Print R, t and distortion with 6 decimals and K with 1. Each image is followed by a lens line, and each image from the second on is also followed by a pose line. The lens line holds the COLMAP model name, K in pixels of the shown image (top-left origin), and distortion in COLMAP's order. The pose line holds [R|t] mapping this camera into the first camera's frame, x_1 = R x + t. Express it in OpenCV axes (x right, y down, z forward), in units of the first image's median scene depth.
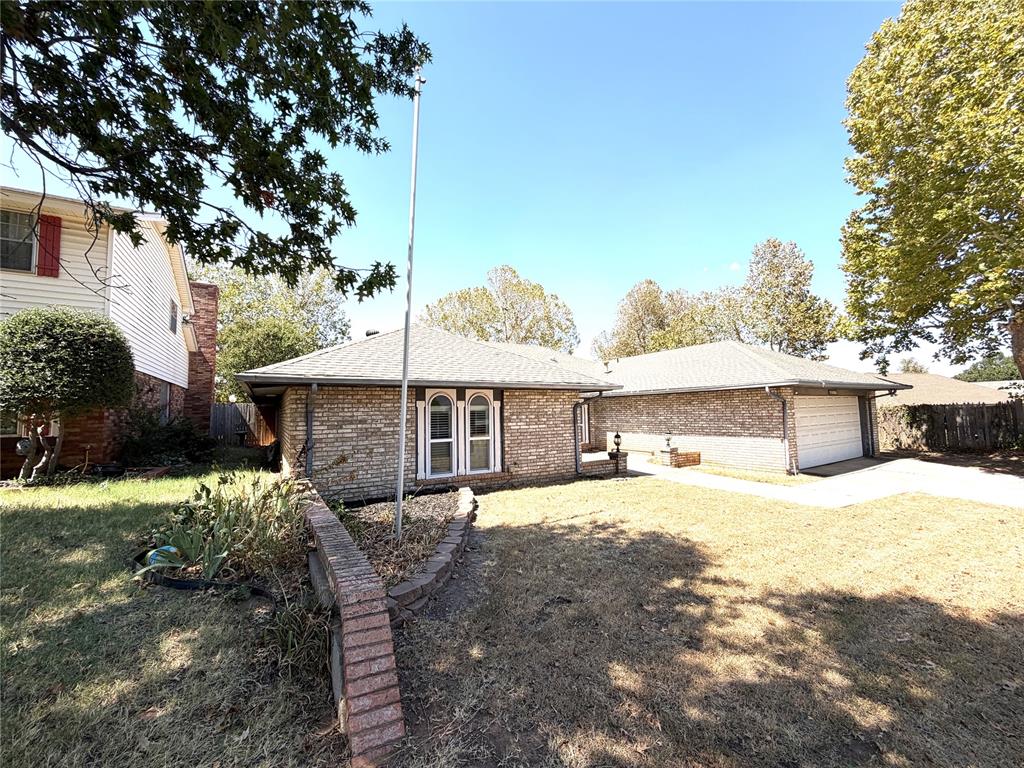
lens RADIAL K [[408.2, 0, 509.2], [0, 408.2, 383.1], [0, 0, 1]] dist [0.002010, -0.000316]
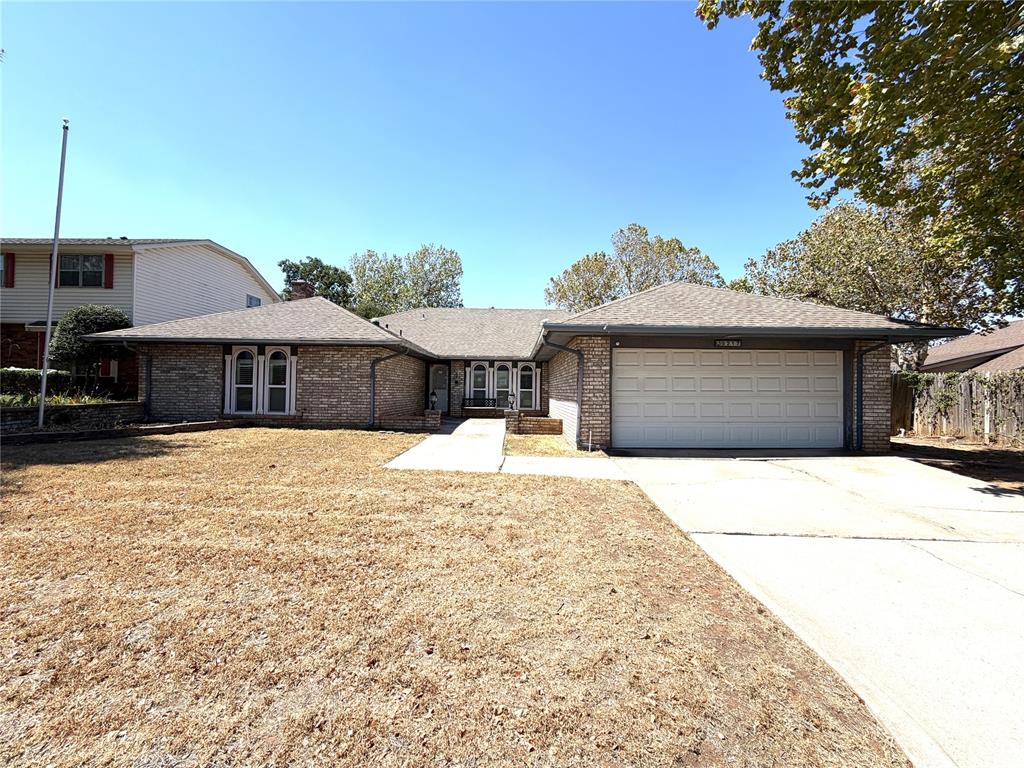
lens RADIAL K [[408.2, 0, 509.9], [0, 408.2, 384.6], [0, 0, 1]] dist [0.002010, -0.000316]
pose [[0.848783, 0.021221, -0.528316, 1.164481], [0.010905, 0.998279, 0.057618, 0.067403], [0.528629, -0.054666, 0.847091, 0.330911]]
